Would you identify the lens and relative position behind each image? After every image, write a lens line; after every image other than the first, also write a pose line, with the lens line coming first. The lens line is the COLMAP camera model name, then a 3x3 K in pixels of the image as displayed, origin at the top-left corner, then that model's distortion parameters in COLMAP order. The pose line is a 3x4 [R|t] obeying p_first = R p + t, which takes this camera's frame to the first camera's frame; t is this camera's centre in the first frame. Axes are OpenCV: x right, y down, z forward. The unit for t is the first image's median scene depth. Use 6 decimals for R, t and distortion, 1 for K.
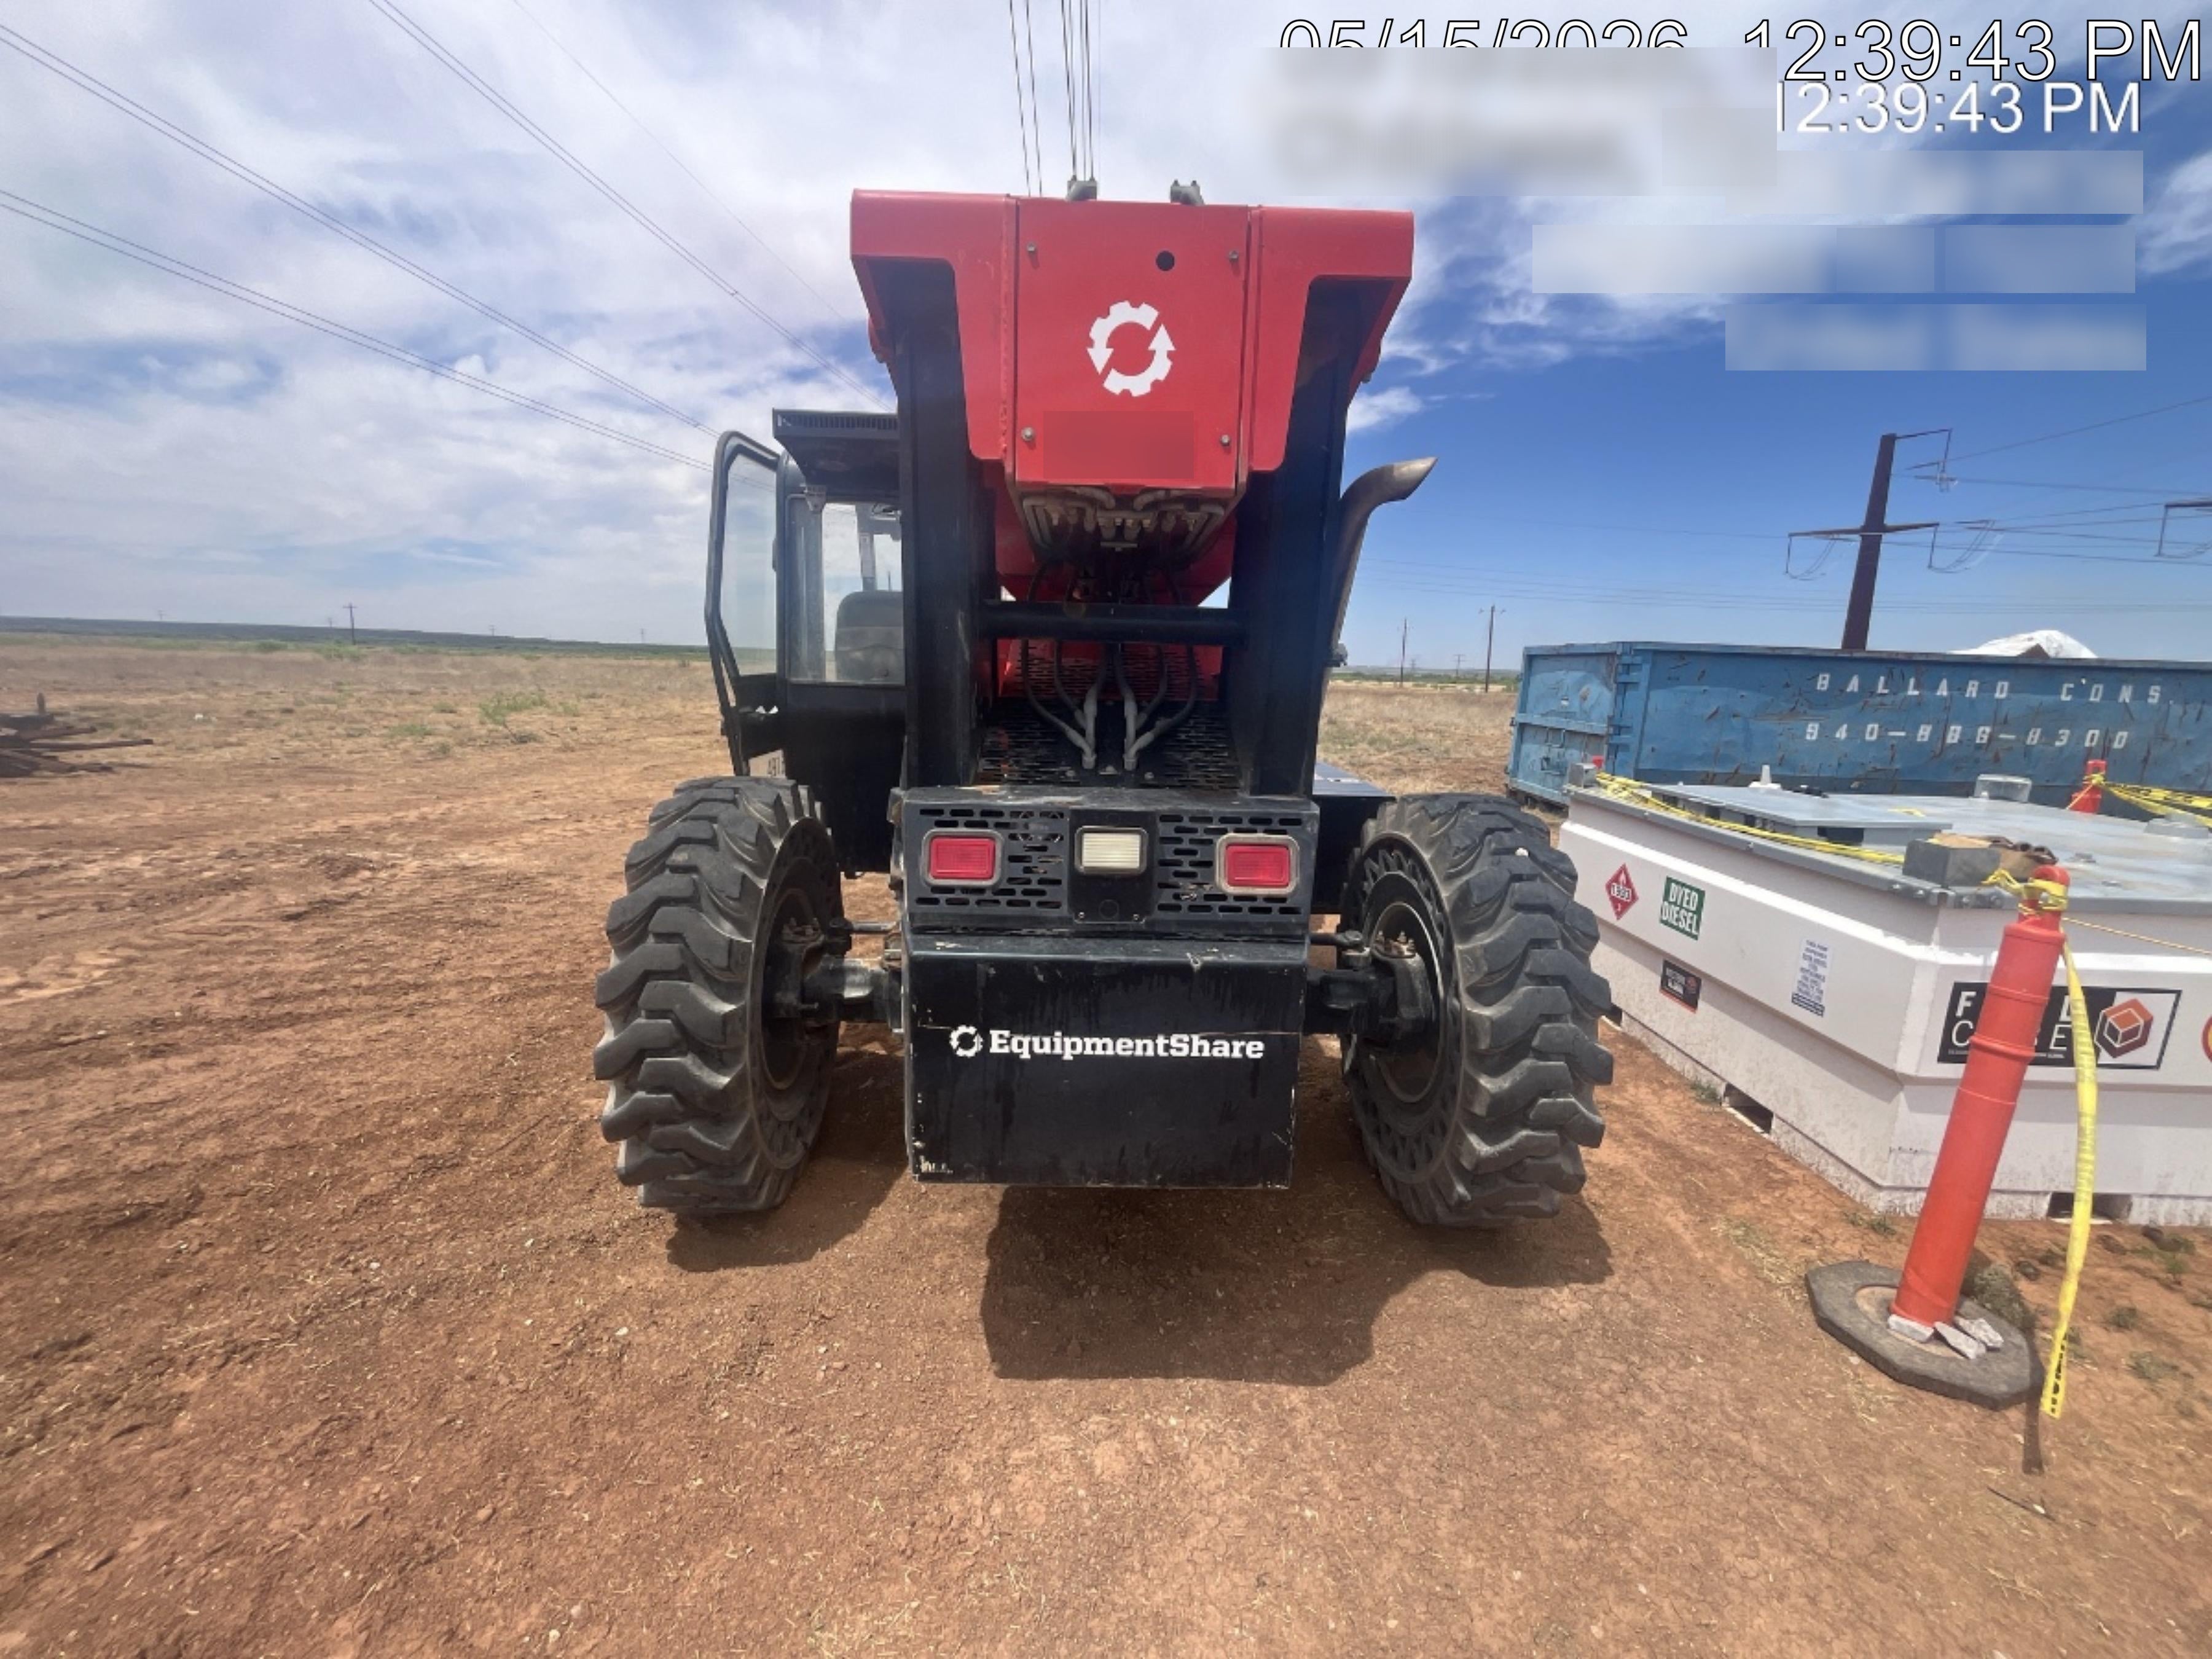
lens RADIAL K [[878.2, 0, 1106.0], [0, 878.2, 829.5], [0, 0, 1]] dist [-0.002553, -0.000214]
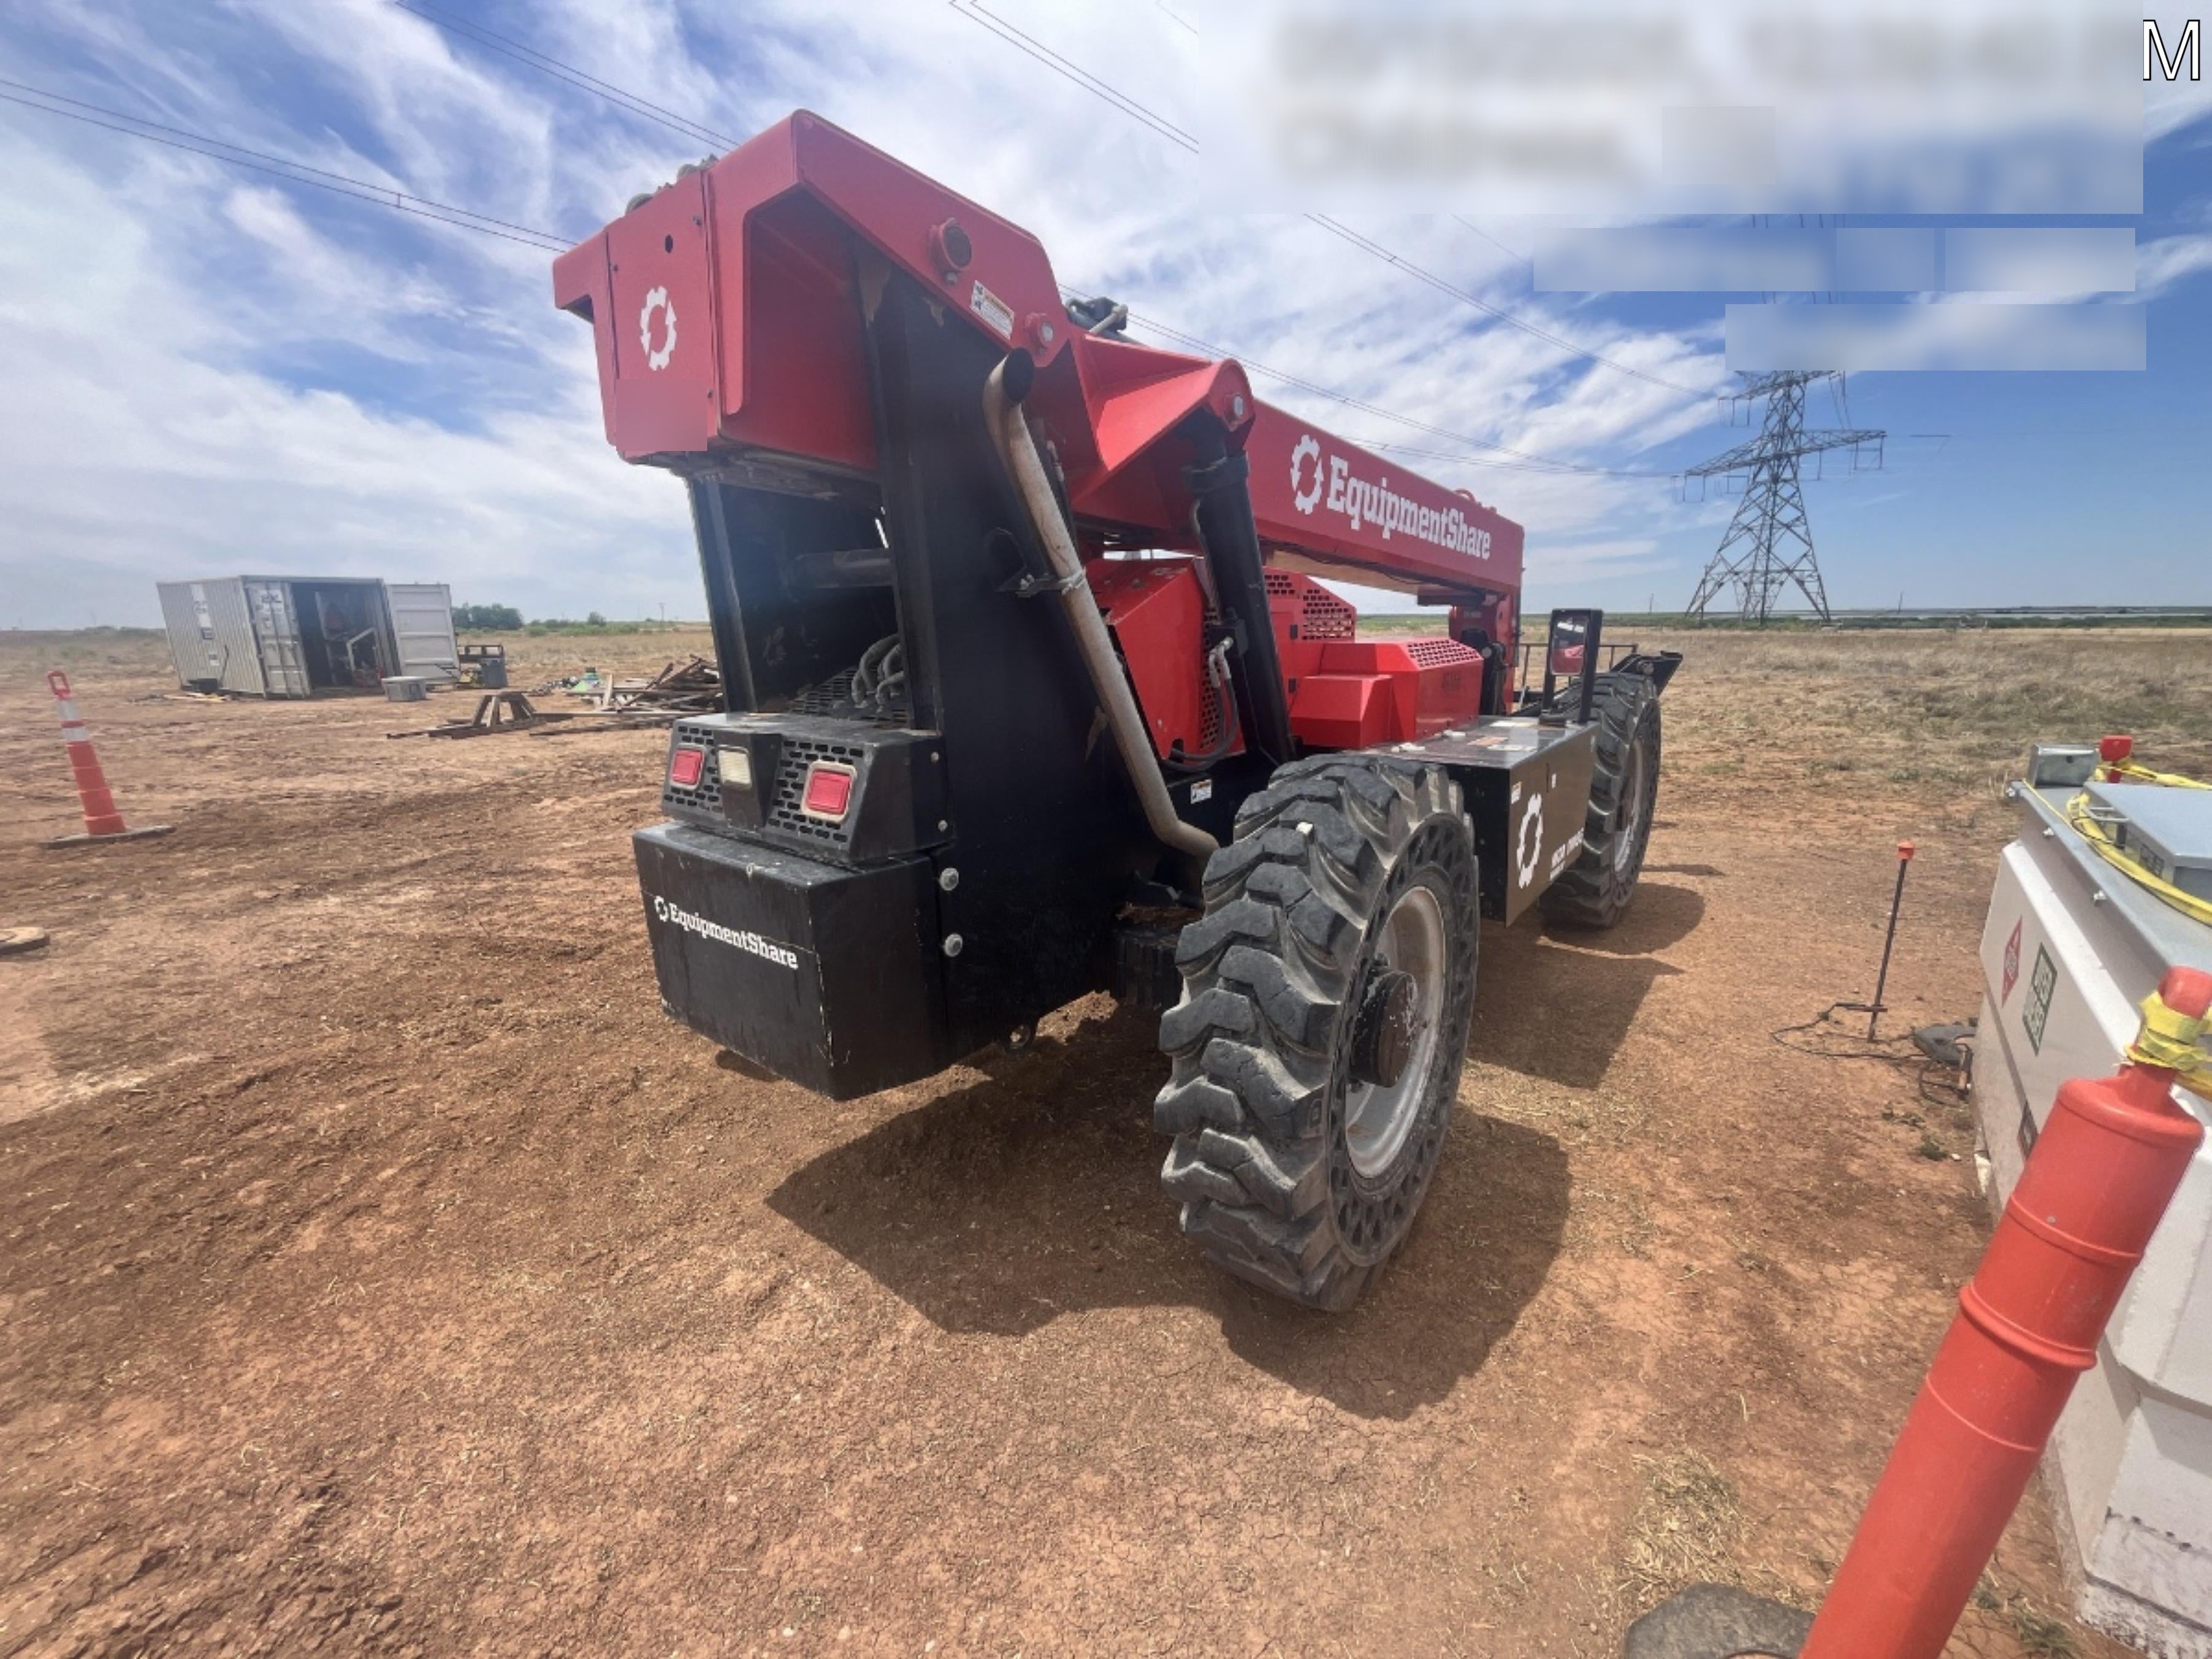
lens RADIAL K [[875.8, 0, 1106.0], [0, 875.8, 829.5], [0, 0, 1]] dist [-0.001144, 0.000016]
pose [[0.783443, 0.107066, -0.612171, 1.082673], [-0.084659, 0.994252, 0.065546, -0.011080], [0.615670, 0.000474, 0.788004, 0.381909]]
